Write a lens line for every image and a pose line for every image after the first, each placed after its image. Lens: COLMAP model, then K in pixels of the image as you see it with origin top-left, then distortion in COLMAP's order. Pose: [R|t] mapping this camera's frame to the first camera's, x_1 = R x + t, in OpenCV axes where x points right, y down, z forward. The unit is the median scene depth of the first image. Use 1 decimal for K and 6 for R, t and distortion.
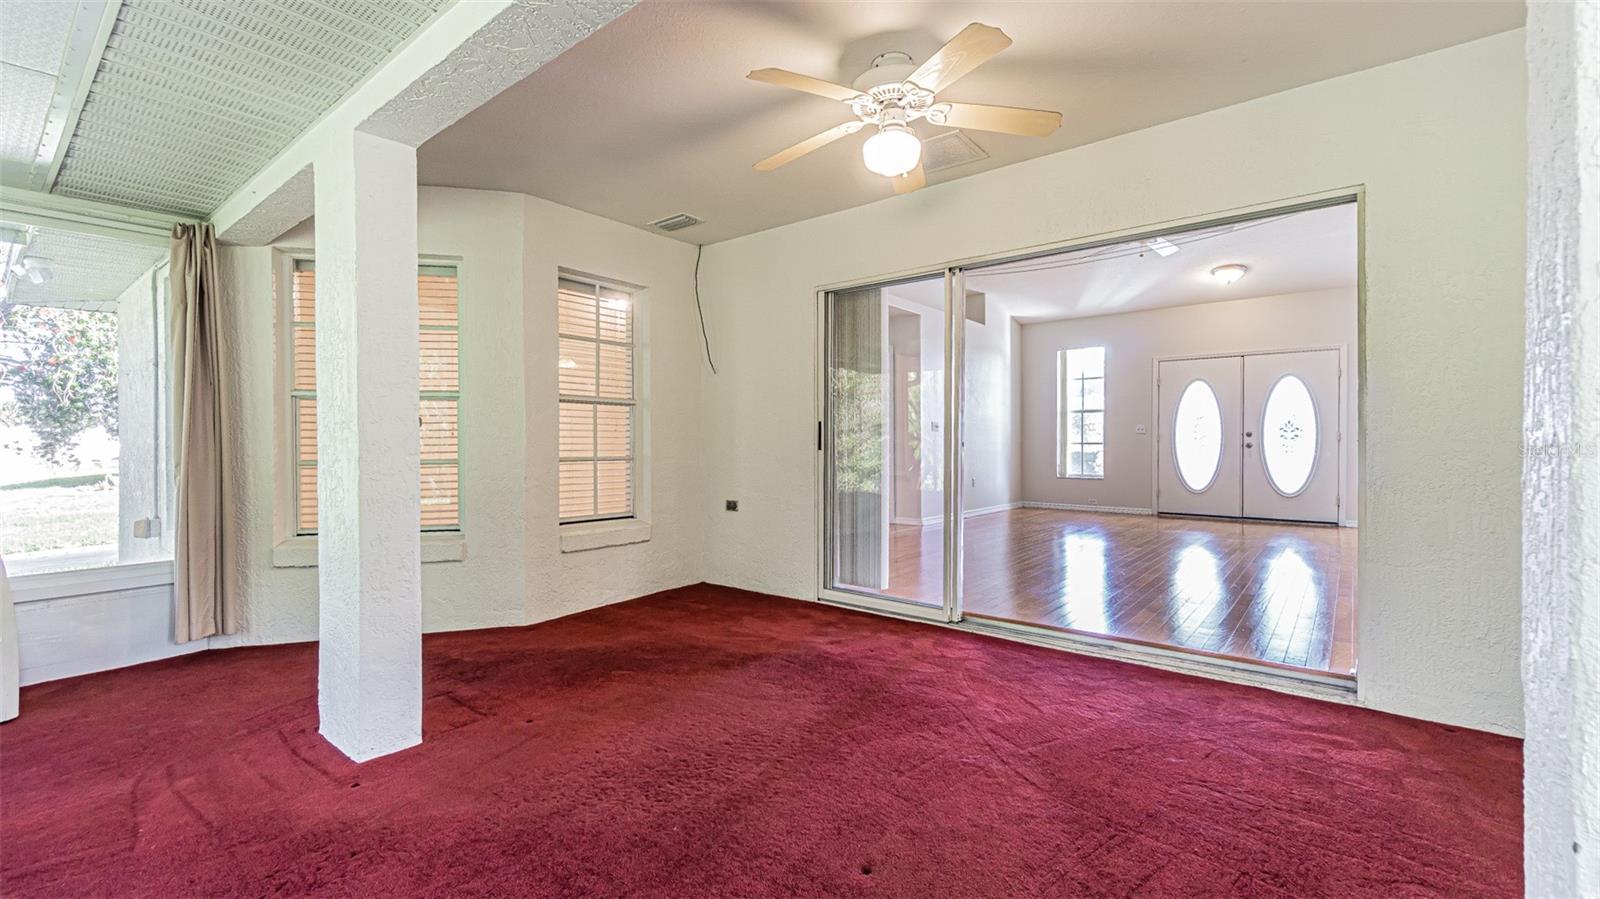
lens RADIAL K [[677.0, 0, 784.7], [0, 677.0, 450.1], [0, 0, 1]] dist [0.002689, -0.000188]
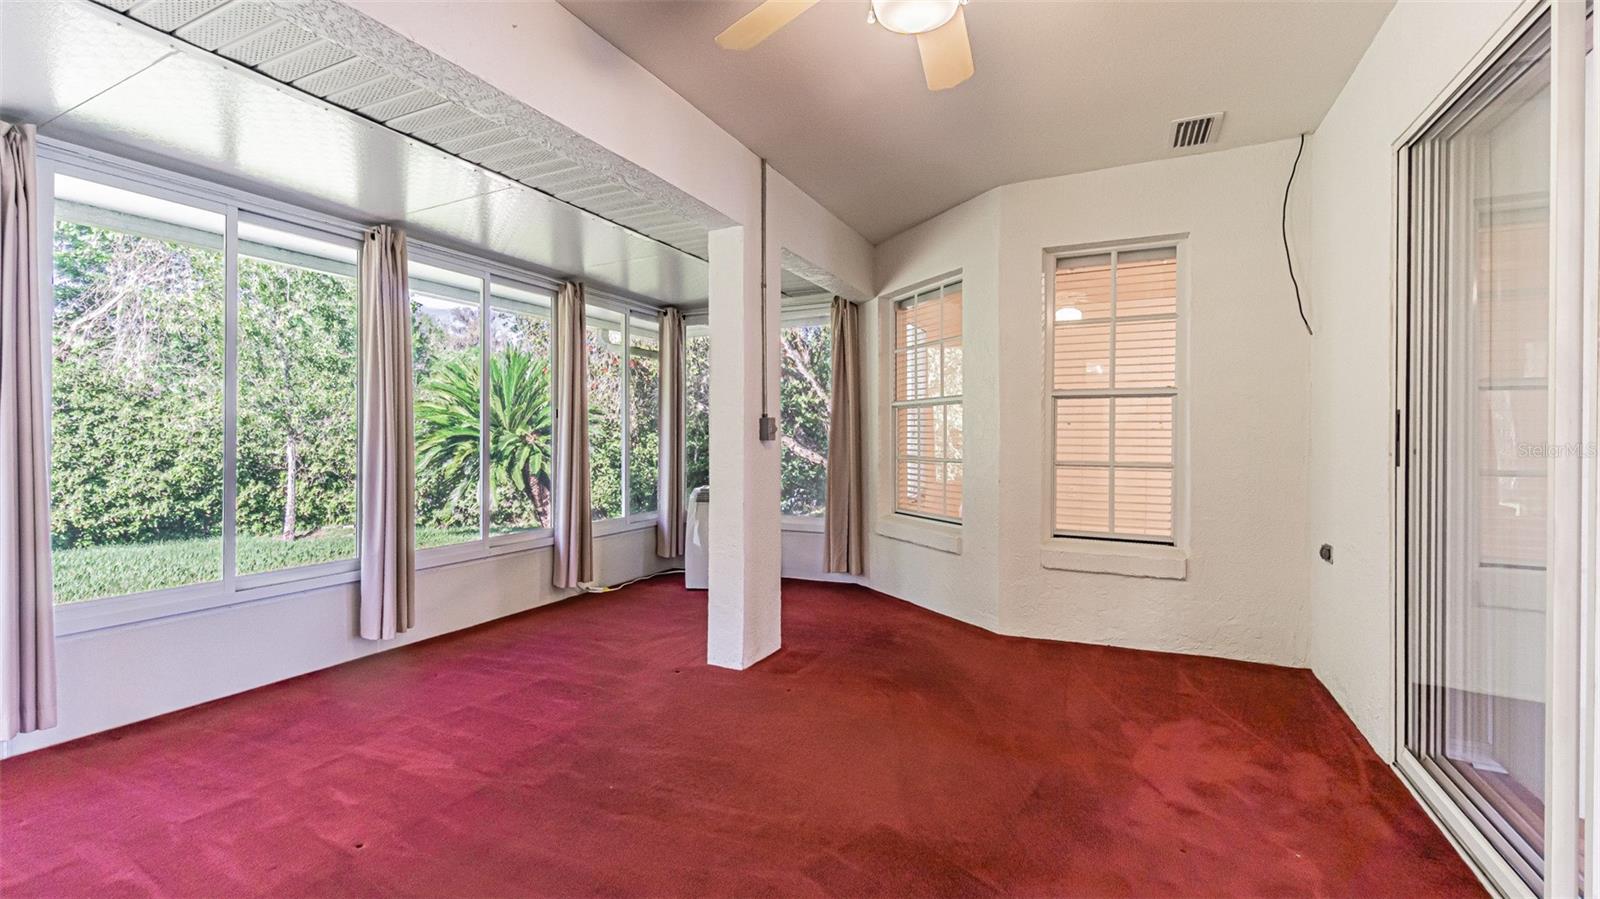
lens RADIAL K [[677.0, 0, 787.7], [0, 677.0, 436.9], [0, 0, 1]] dist [0.002689, -0.000188]
pose [[0.218738, 0.005470, -0.975768, 0.493272], [-0.011795, 0.999926, 0.002962, -0.020573], [0.975712, 0.010861, 0.218787, 0.496153]]
